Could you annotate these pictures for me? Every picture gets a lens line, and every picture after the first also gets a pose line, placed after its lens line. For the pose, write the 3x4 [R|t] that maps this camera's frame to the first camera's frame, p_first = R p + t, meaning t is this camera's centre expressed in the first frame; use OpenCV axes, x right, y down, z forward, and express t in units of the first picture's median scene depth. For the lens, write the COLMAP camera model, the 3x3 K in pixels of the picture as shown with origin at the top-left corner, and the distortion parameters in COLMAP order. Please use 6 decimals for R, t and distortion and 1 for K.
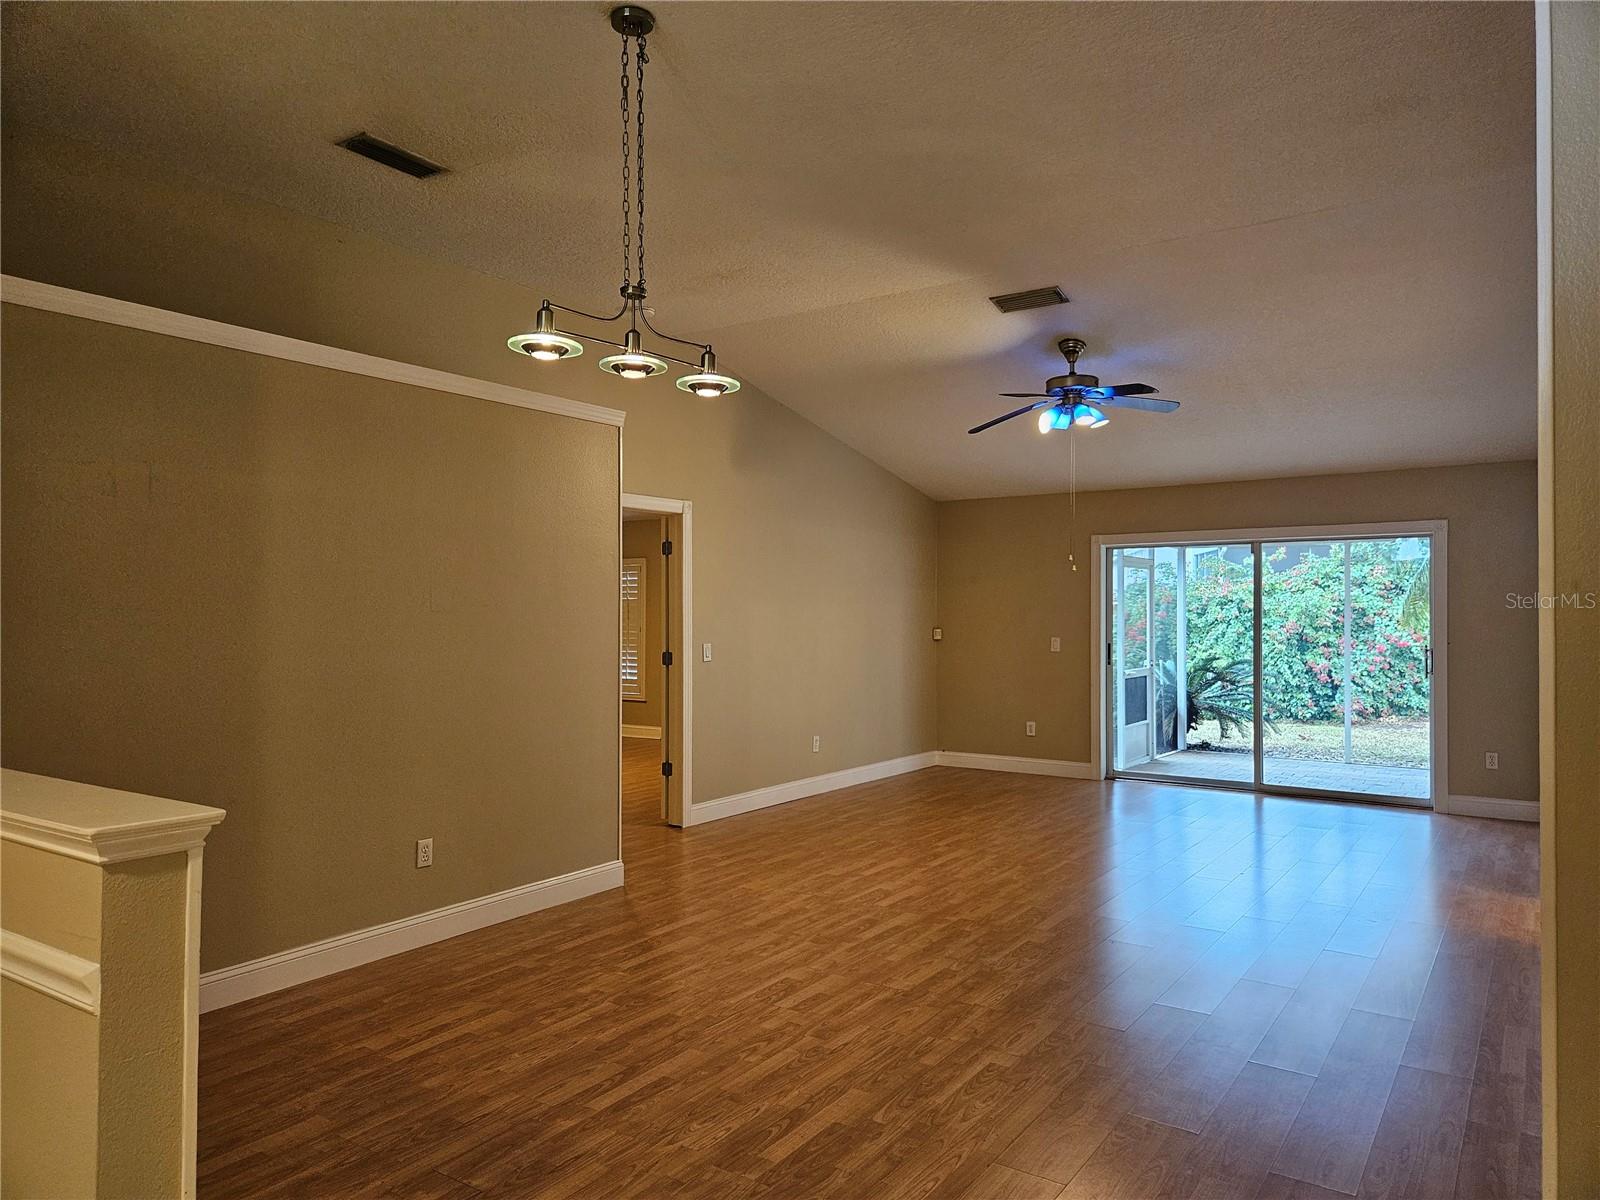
lens RADIAL K [[1074.6, 0, 801.7], [0, 1074.6, 602.3], [0, 0, 1]] dist [0.070124, -0.051862]
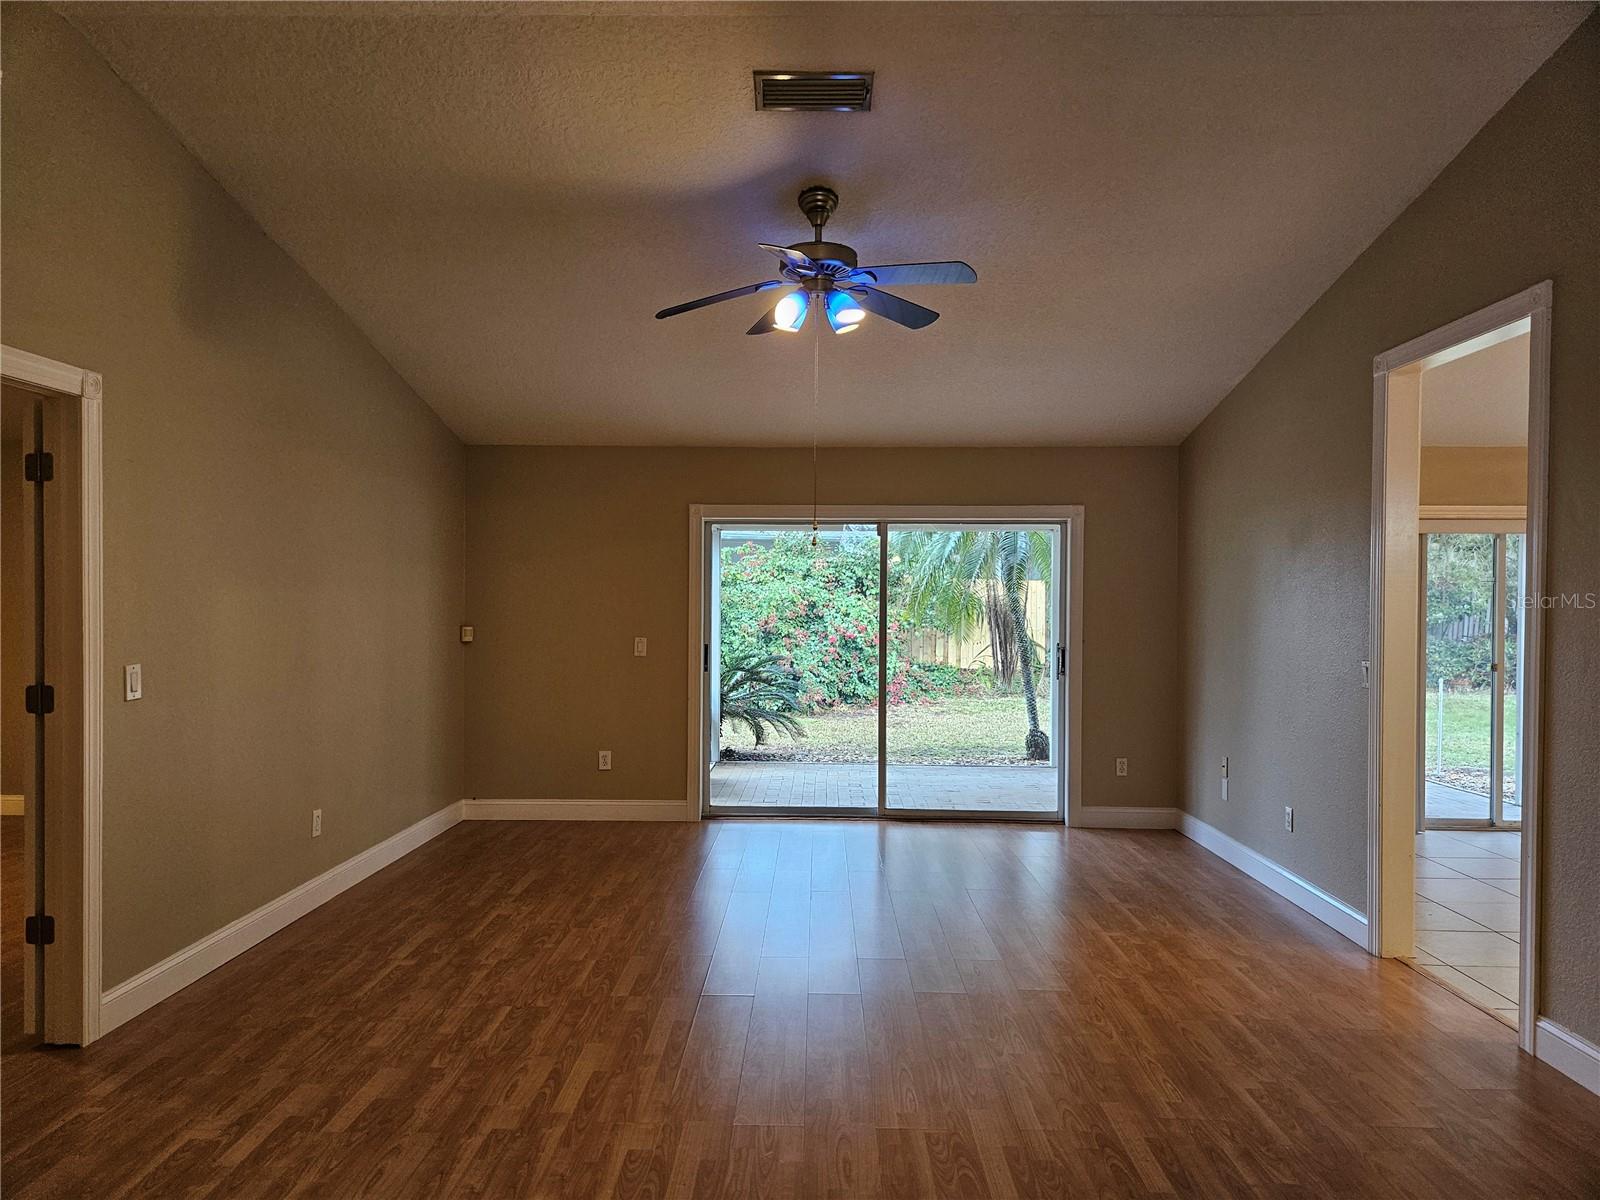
lens RADIAL K [[1074.6, 0, 796.6], [0, 1074.6, 613.2], [0, 0, 1]] dist [0.070124, -0.051862]
pose [[0.840893, 0.000393, 0.541201, -0.081671], [-0.011571, 0.999784, 0.017252, 0.001408], [-0.541077, -0.020770, 0.840717, 0.314374]]
